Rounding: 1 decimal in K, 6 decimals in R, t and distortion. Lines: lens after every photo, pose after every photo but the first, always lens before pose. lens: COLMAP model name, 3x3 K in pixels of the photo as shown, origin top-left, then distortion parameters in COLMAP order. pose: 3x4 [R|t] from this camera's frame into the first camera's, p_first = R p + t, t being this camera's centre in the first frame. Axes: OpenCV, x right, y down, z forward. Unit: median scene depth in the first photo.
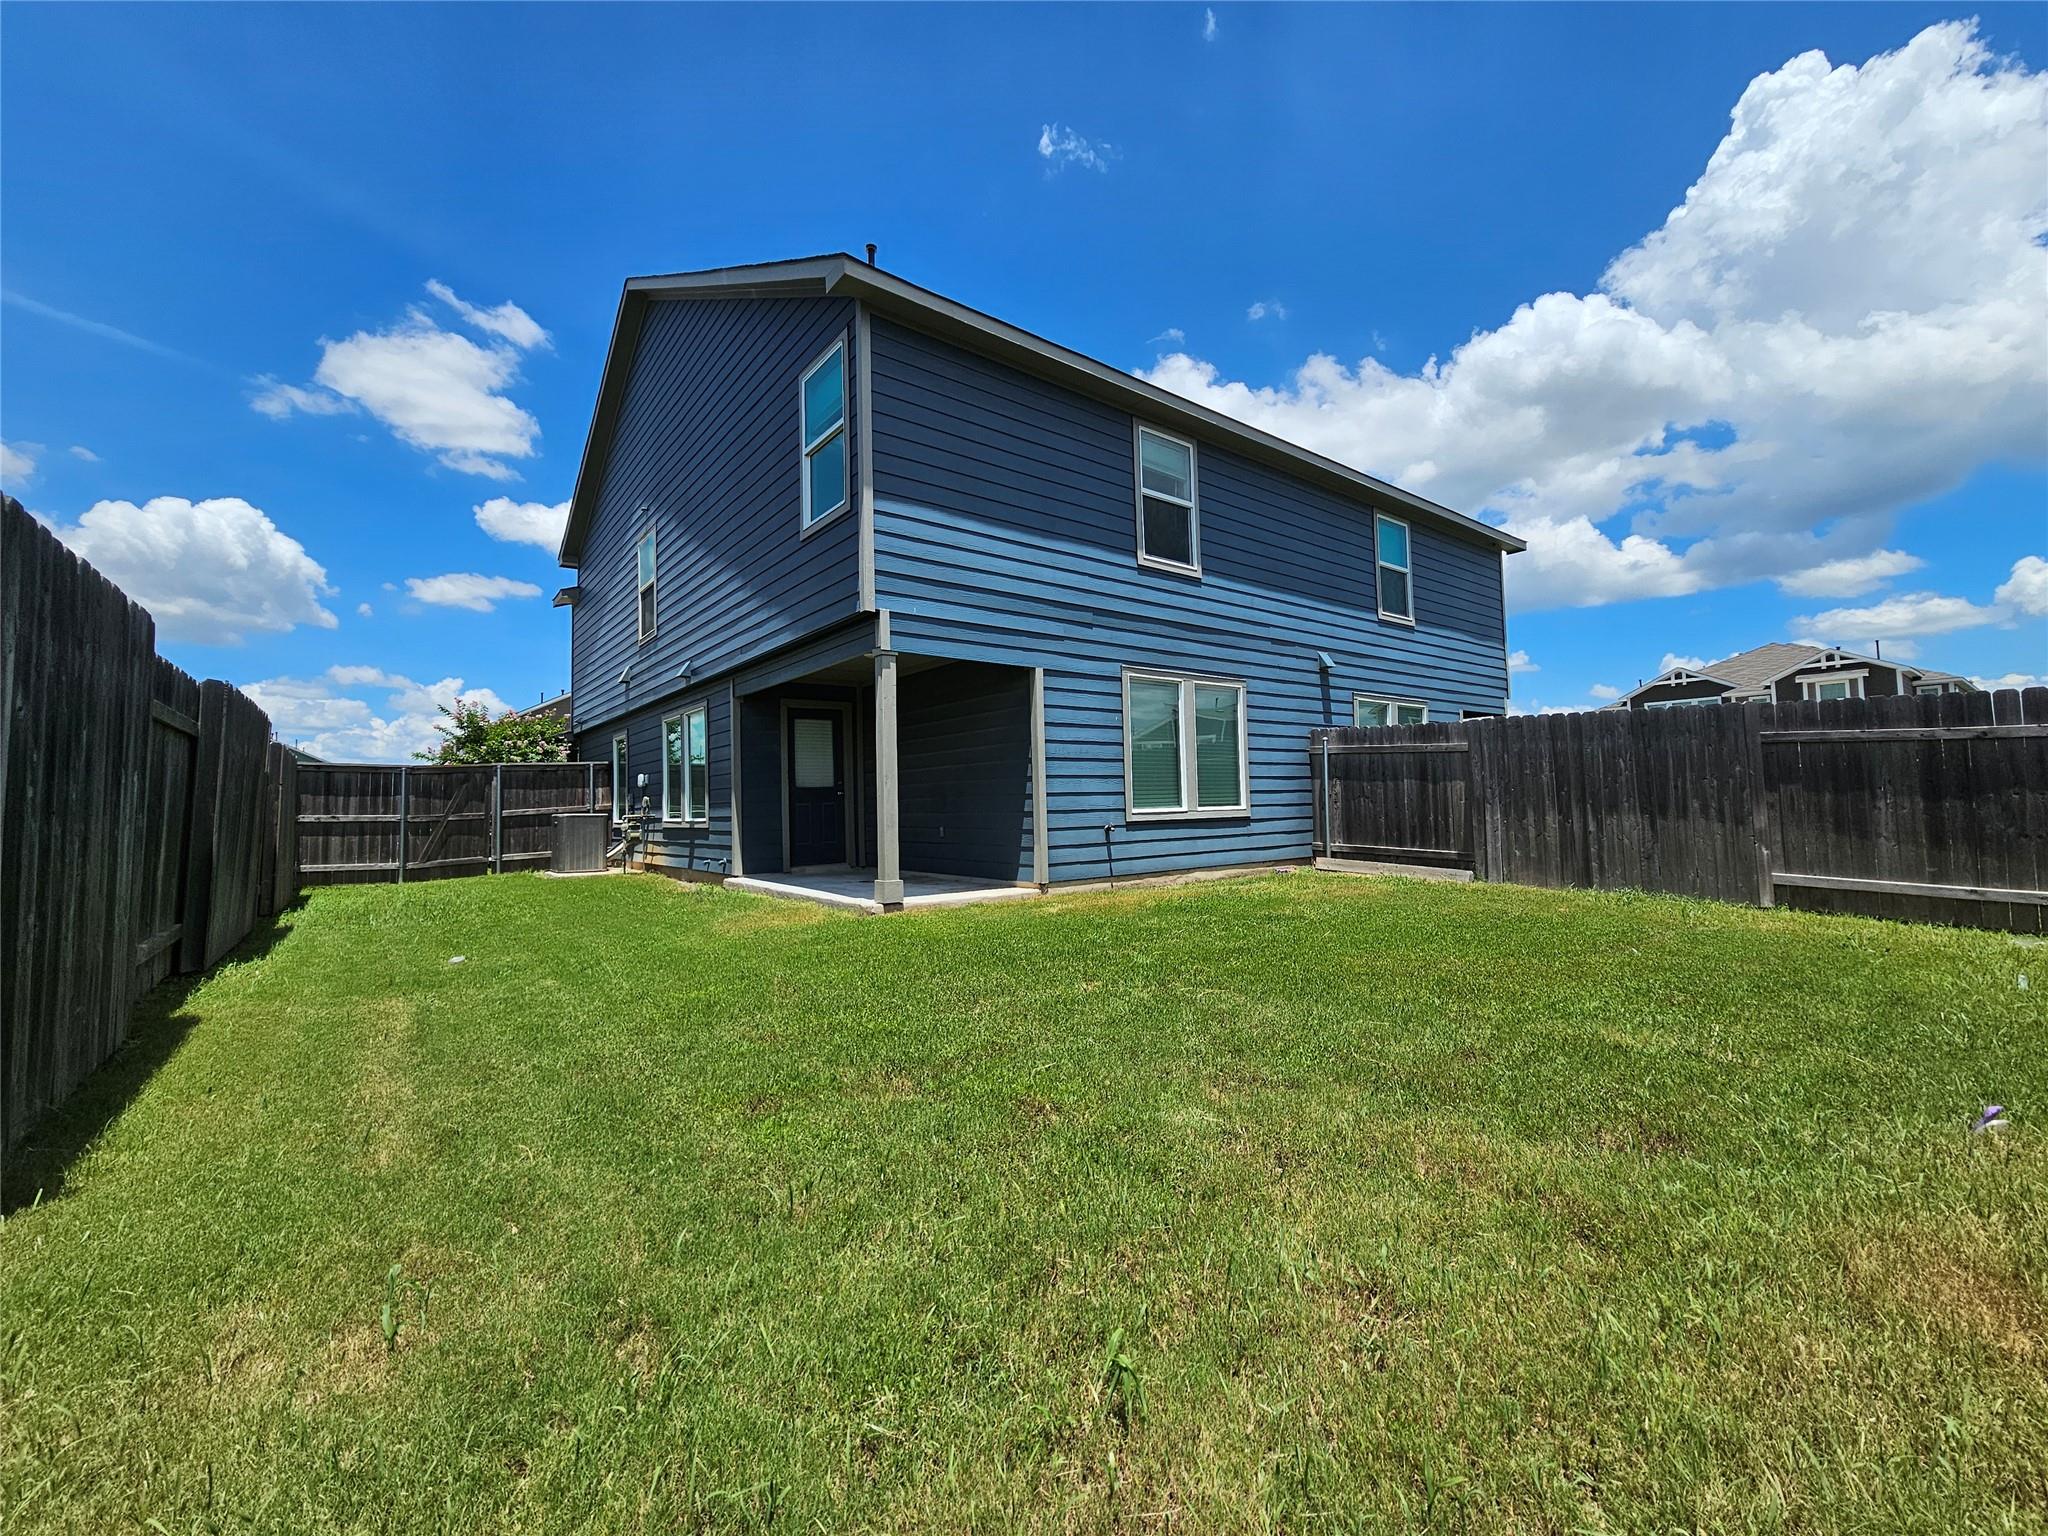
lens RADIAL K [[831.6, 0, 1019.2], [0, 831.6, 762.0], [0, 0, 1]] dist [0.001658, 0.000158]
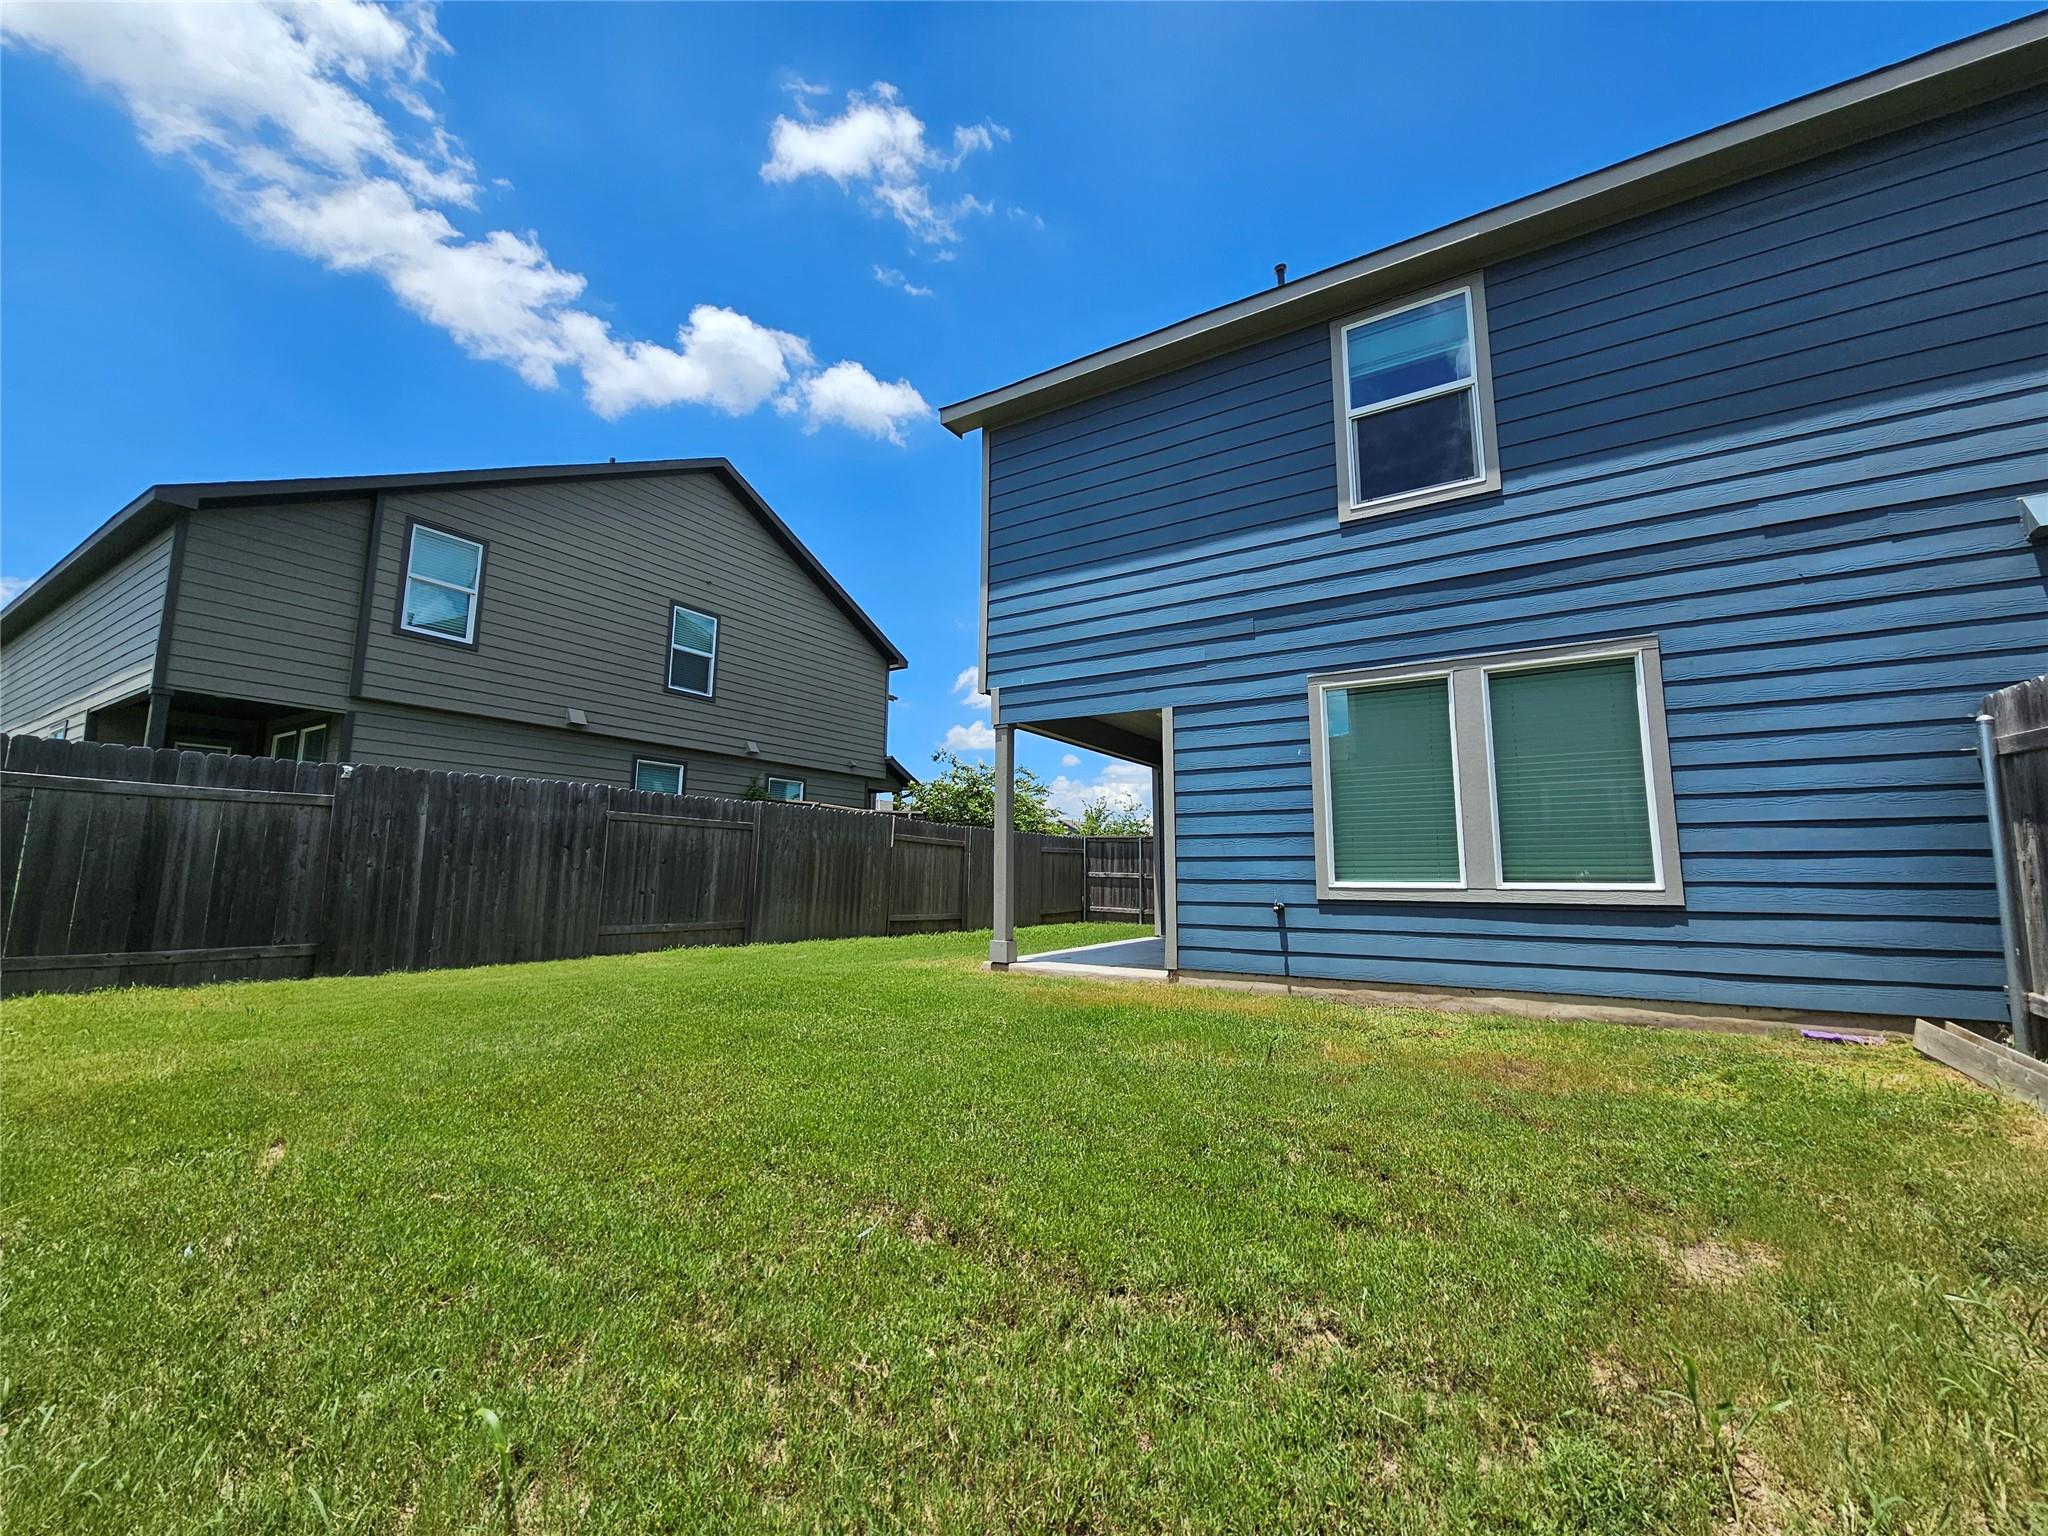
lens RADIAL K [[831.6, 0, 1019.2], [0, 831.6, 762.0], [0, 0, 1]] dist [0.001658, 0.000158]
pose [[0.343994, -0.106210, -0.932946, 0.686636], [0.035882, 0.994343, -0.099970, 0.018335], [0.938286, 0.000913, 0.345859, 0.522382]]
